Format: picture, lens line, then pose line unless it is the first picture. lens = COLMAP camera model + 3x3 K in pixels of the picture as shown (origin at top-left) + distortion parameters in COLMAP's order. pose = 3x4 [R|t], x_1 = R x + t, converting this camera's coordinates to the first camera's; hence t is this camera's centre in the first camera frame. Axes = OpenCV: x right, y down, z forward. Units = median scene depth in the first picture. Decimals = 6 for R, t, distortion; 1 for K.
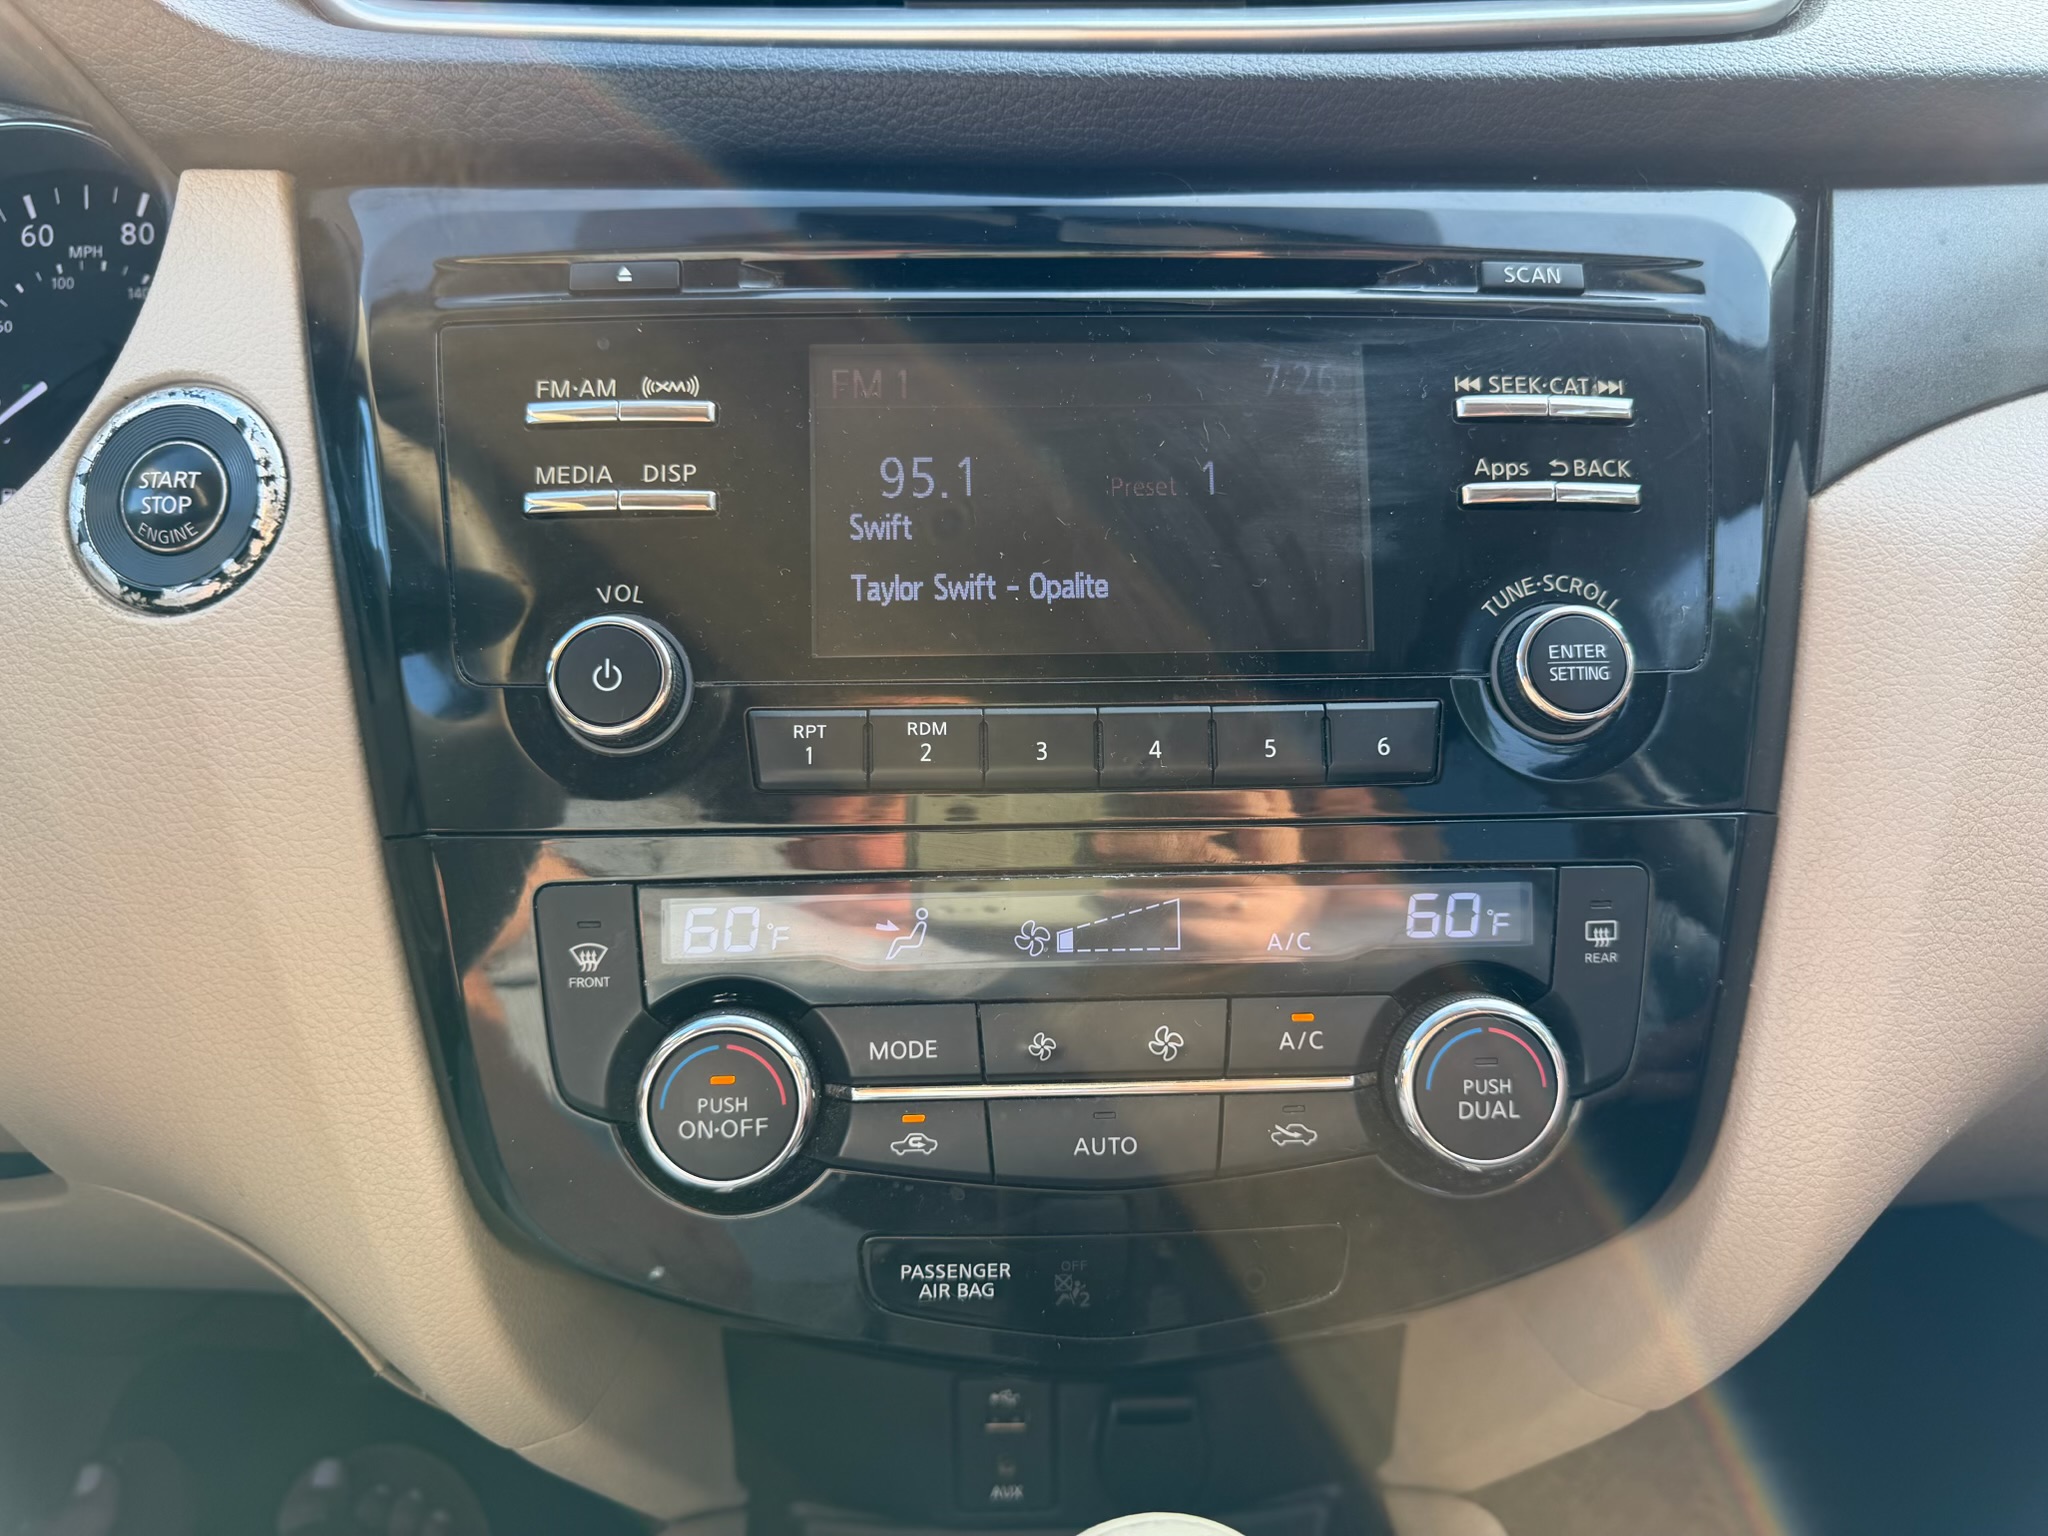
lens RADIAL K [[1431.5, 0, 1027.5], [0, 1431.5, 763.0], [0, 0, 1]] dist [-0.000266, -0.007976]
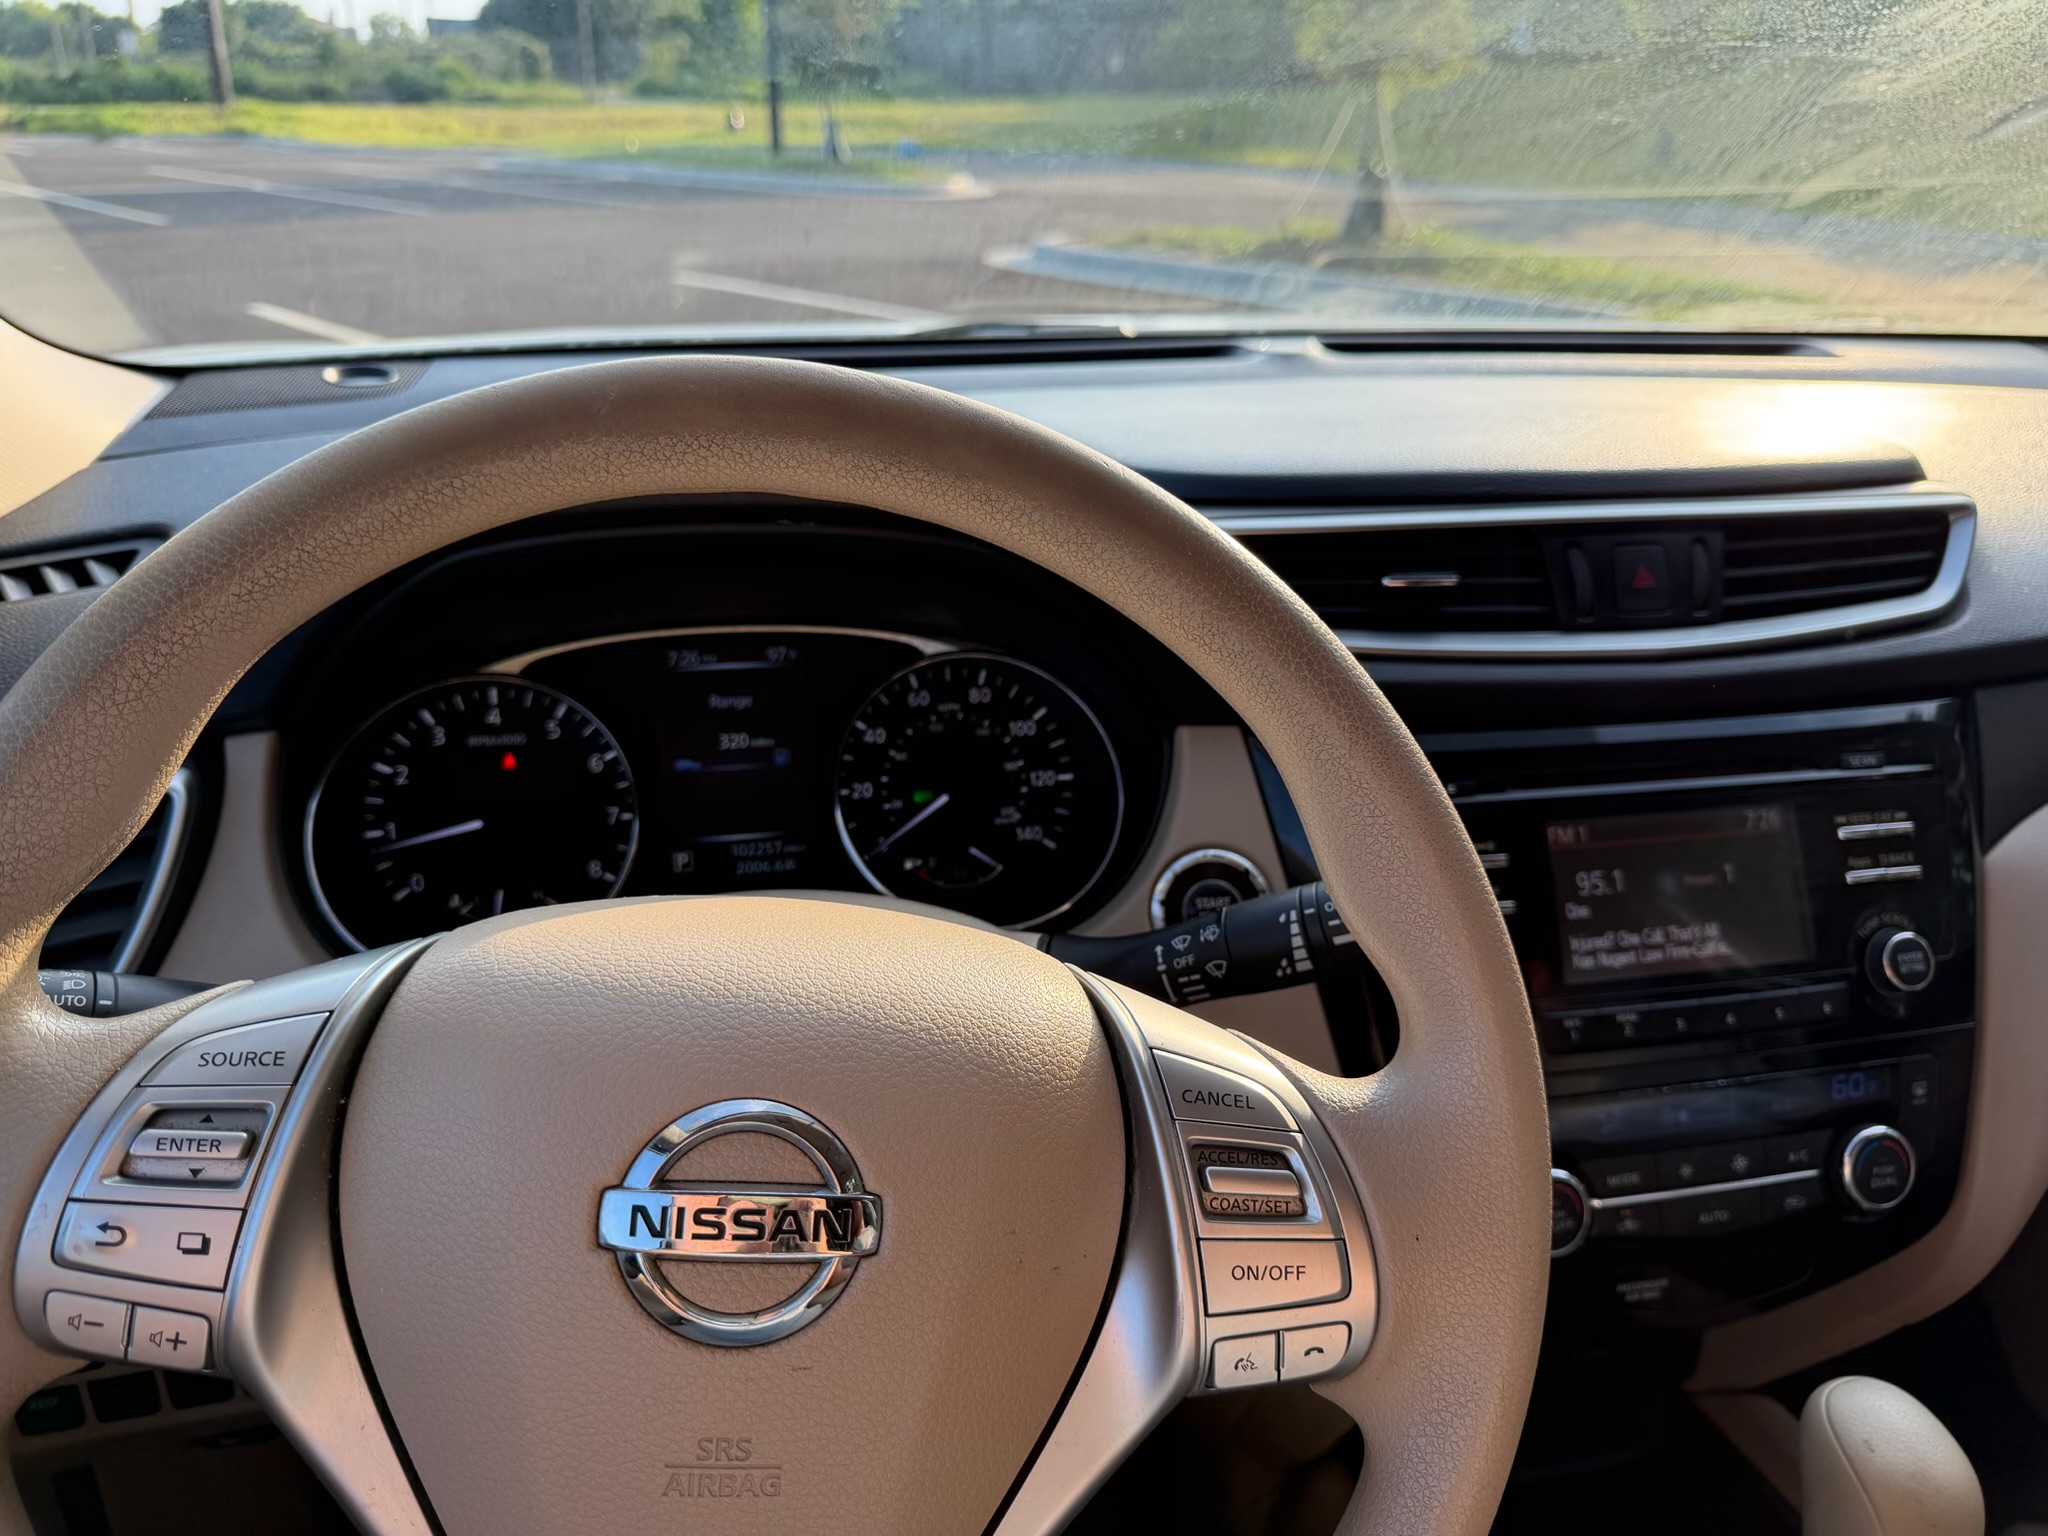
lens RADIAL K [[1431.5, 0, 1018.1], [0, 1431.5, 772.8], [0, 0, 1]] dist [-0.000266, -0.007976]
pose [[0.987204, -0.044593, 0.153102, -1.165298], [0.046257, 0.998903, -0.007323, -0.377939], [-0.152608, 0.014311, 0.988183, -0.832672]]
